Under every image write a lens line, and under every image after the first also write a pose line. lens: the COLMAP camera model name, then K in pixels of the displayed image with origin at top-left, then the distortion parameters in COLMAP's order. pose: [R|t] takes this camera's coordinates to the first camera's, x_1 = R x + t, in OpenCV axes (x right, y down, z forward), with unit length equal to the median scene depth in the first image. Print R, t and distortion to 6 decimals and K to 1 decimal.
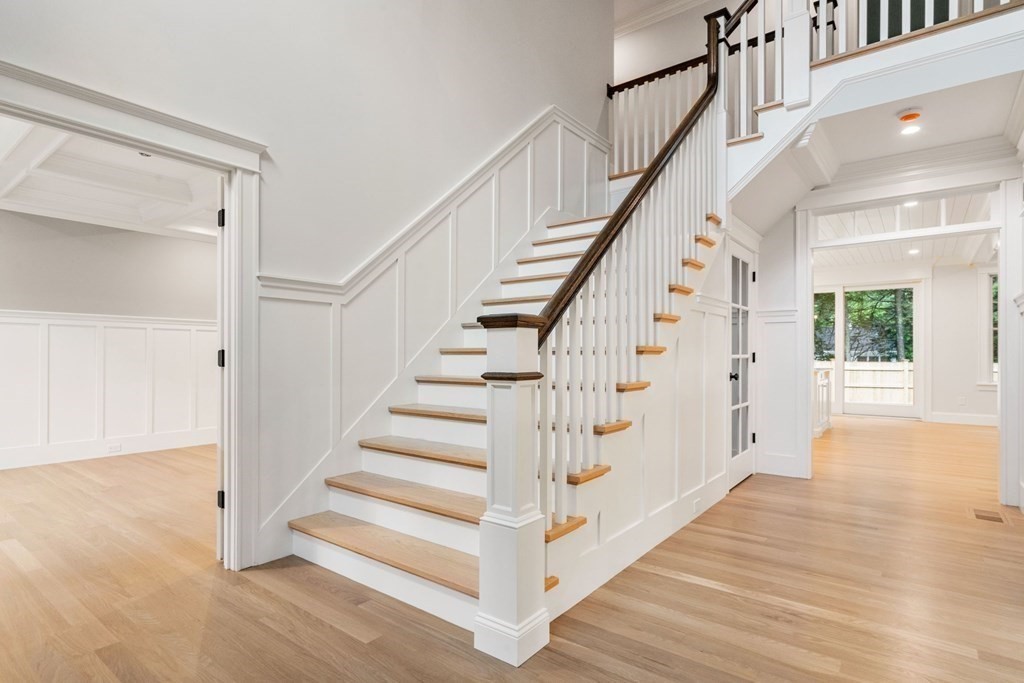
lens RADIAL K [[524.6, 0, 509.9], [0, 524.6, 348.8], [0, 0, 1]] dist [-0.001811, 0.000298]
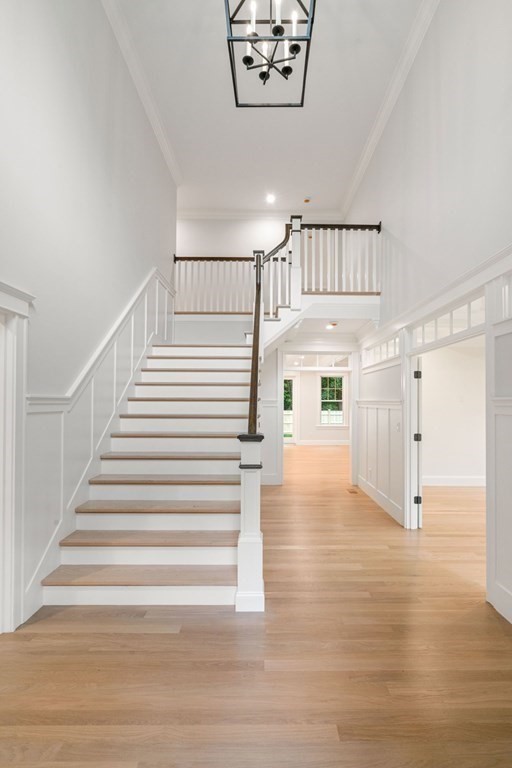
lens RADIAL K [[363.2, 0, 255.7], [0, 363.2, 387.3], [0, 0, 1]] dist [-0.002358, -0.000635]
pose [[0.784429, 0.021409, 0.619849, -0.590676], [-0.013693, 0.999758, -0.017202, -0.154088], [-0.620067, 0.005006, 0.784533, -0.055357]]
